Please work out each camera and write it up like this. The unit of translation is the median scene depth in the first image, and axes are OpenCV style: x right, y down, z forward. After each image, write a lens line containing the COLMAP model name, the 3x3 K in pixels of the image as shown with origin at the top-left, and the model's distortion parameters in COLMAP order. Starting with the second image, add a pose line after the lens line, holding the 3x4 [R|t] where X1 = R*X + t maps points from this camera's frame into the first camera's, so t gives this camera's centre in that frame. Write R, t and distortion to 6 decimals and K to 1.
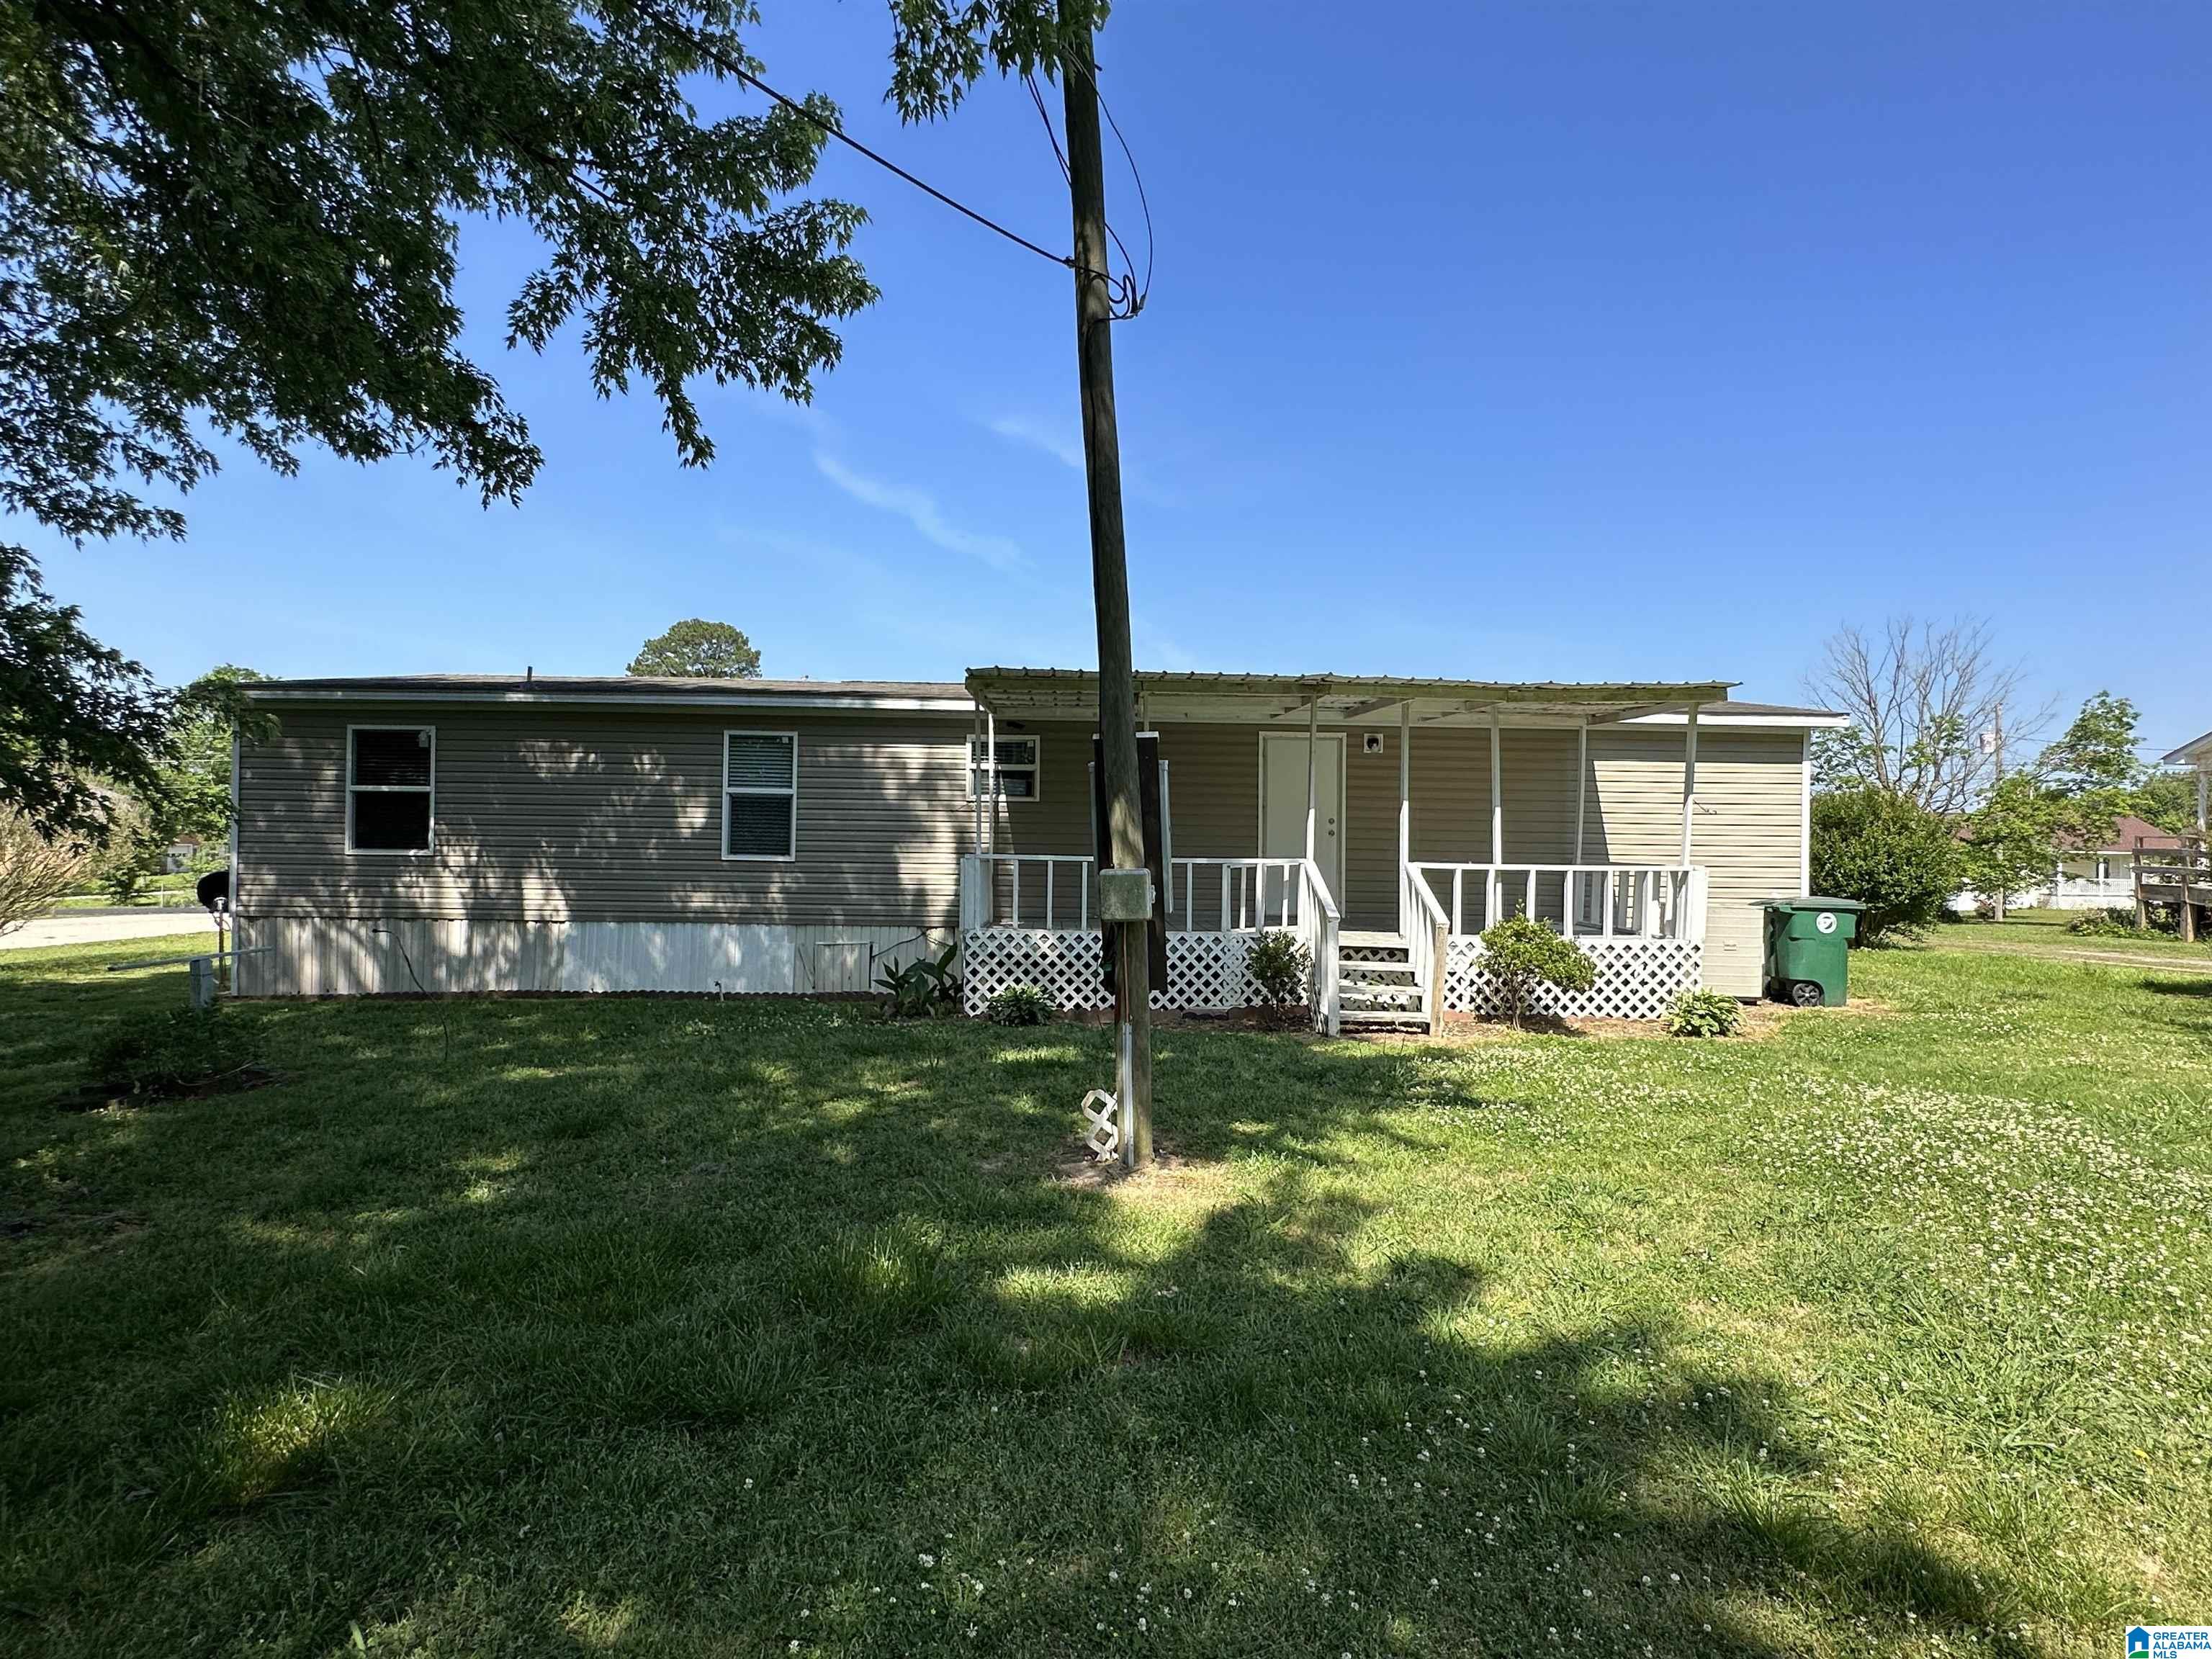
lens RADIAL K [[1188.3, 0, 1106.0], [0, 1188.3, 829.5], [0, 0, 1]] dist [-0.060641, -0.000046]
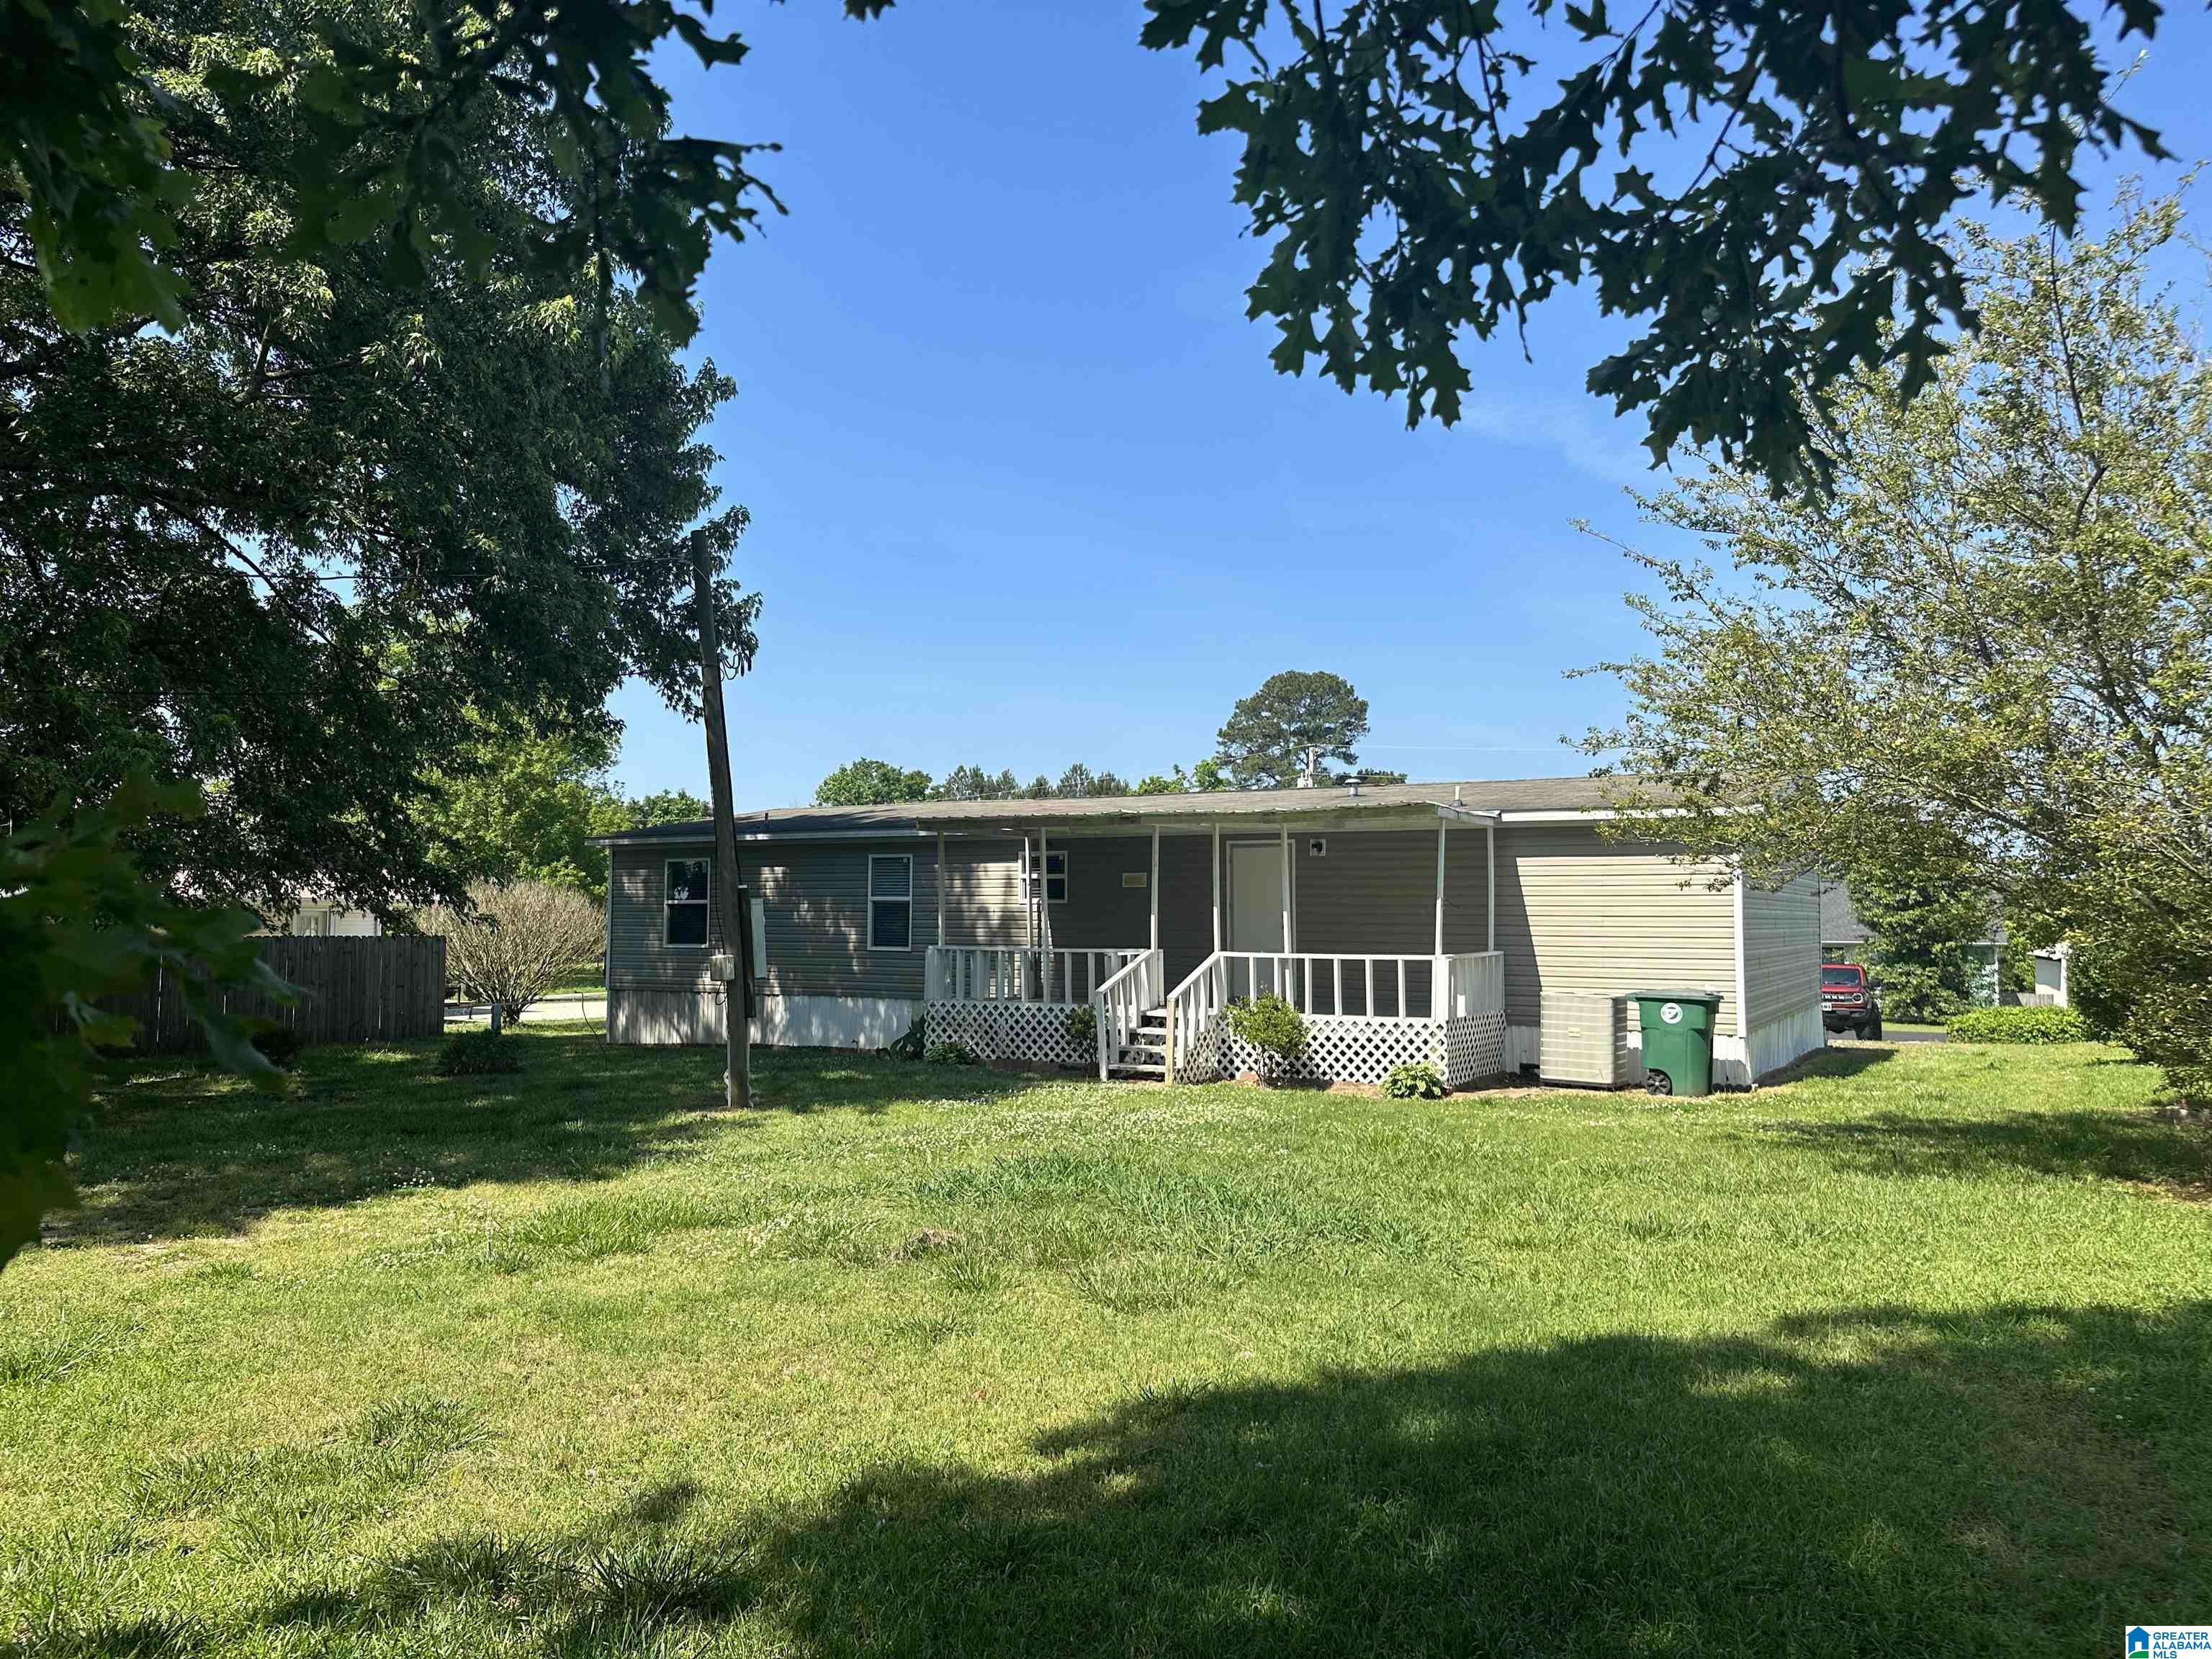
lens RADIAL K [[1542.5, 0, 1106.0], [0, 1542.5, 829.5], [0, 0, 1]] dist [-0.003327, -0.002386]
pose [[0.848875, -0.044833, -0.526689, 0.982098], [0.021359, 0.998492, -0.050570, -0.020862], [0.528162, 0.031679, 0.848552, -0.436066]]
